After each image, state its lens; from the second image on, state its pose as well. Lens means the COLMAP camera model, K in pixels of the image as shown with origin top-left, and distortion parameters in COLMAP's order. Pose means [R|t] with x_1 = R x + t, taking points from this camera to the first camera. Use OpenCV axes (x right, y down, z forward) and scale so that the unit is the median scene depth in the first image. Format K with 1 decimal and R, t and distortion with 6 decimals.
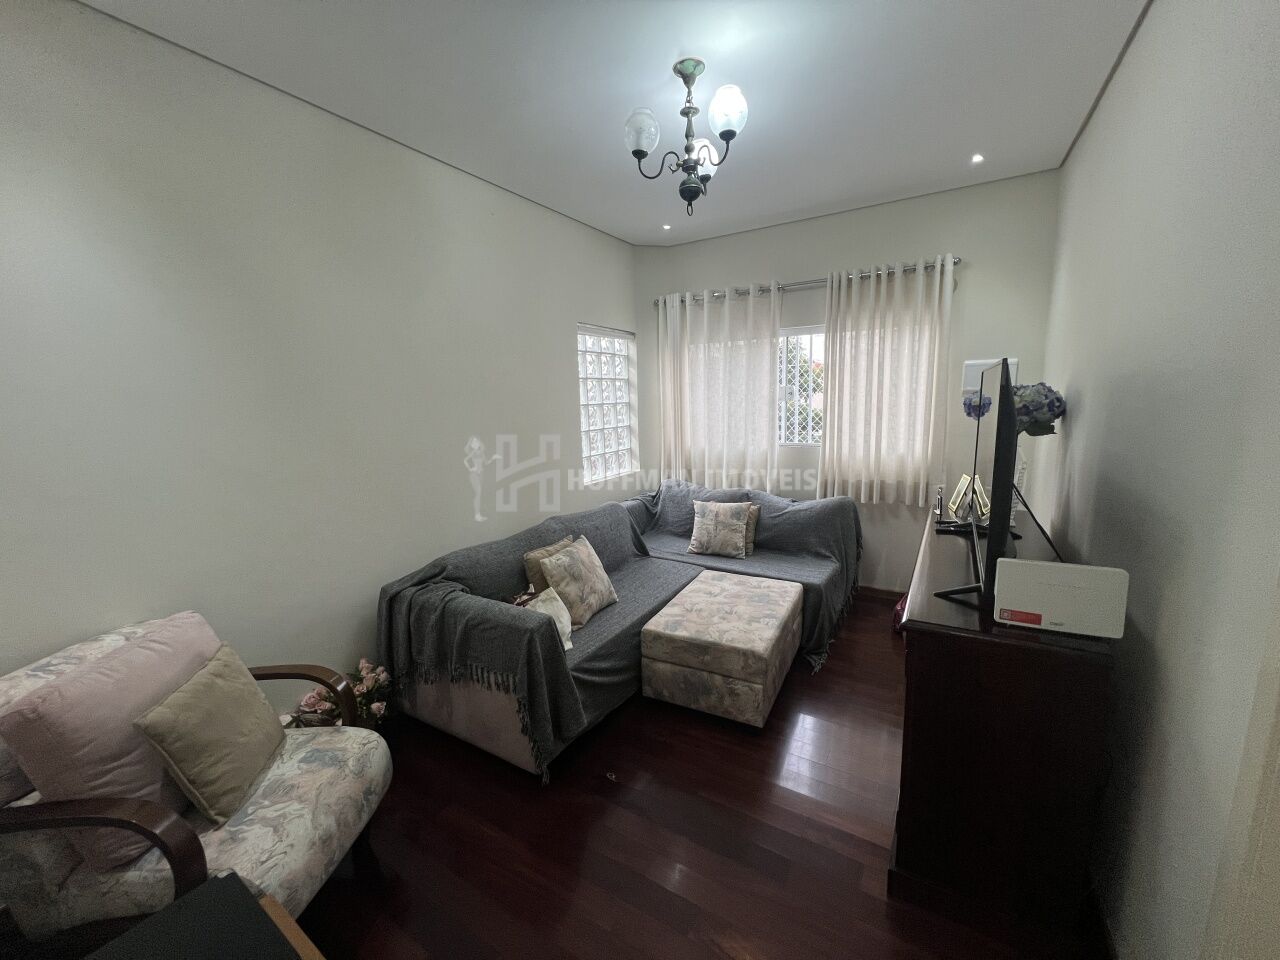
lens RADIAL K [[509.3, 0, 641.3], [0, 509.3, 482.6], [0, 0, 1]] dist [-0.000285, 0.000023]
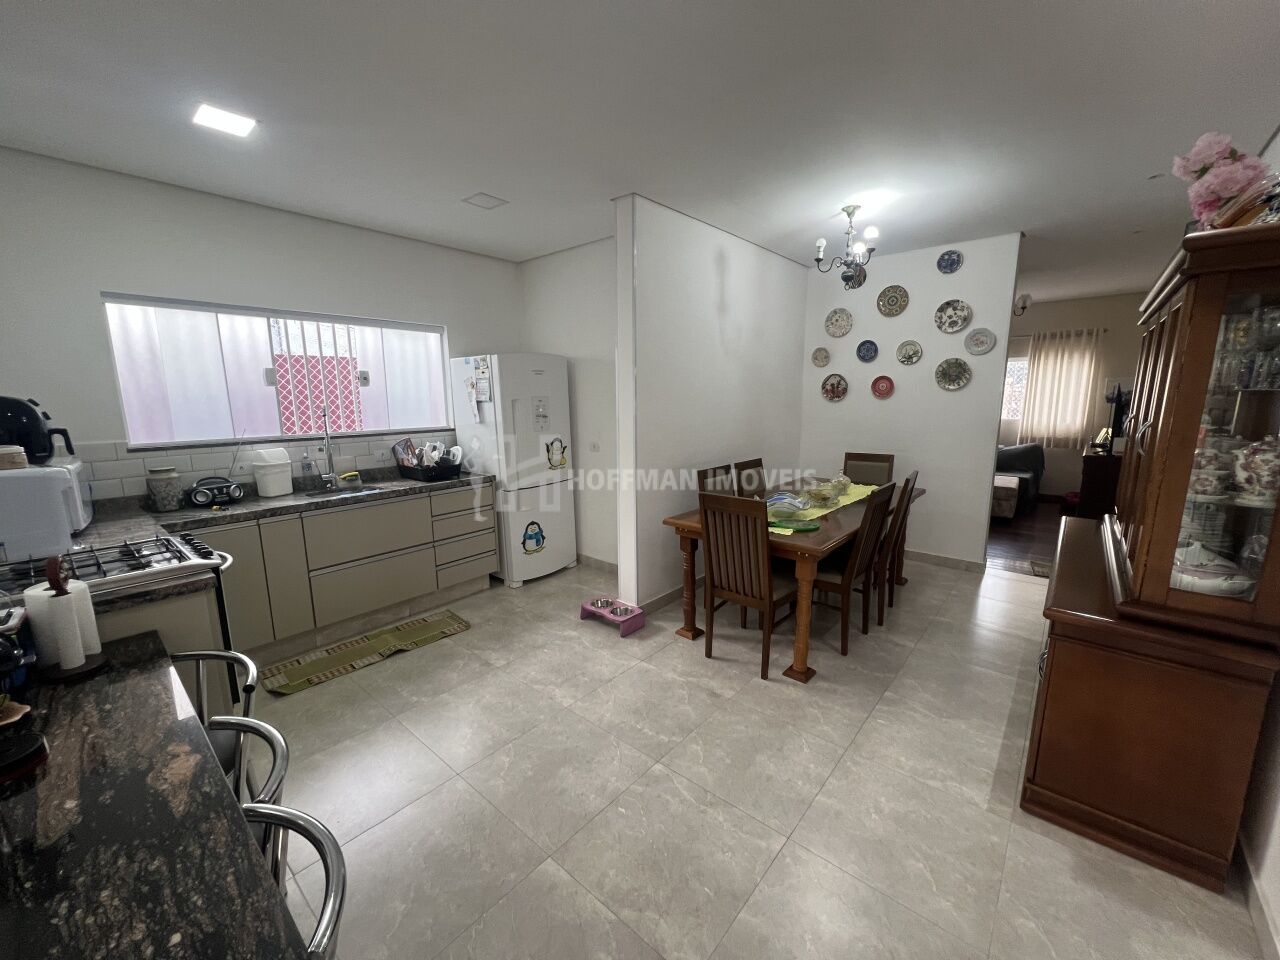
lens RADIAL K [[509.3, 0, 641.3], [0, 509.3, 482.6], [0, 0, 1]] dist [-0.000285, 0.000023]
pose [[0.984590, 0.042491, -0.169636, -0.792487], [-0.039588, 0.999007, 0.020457, 0.204695], [0.170337, -0.013426, 0.985294, -1.259796]]
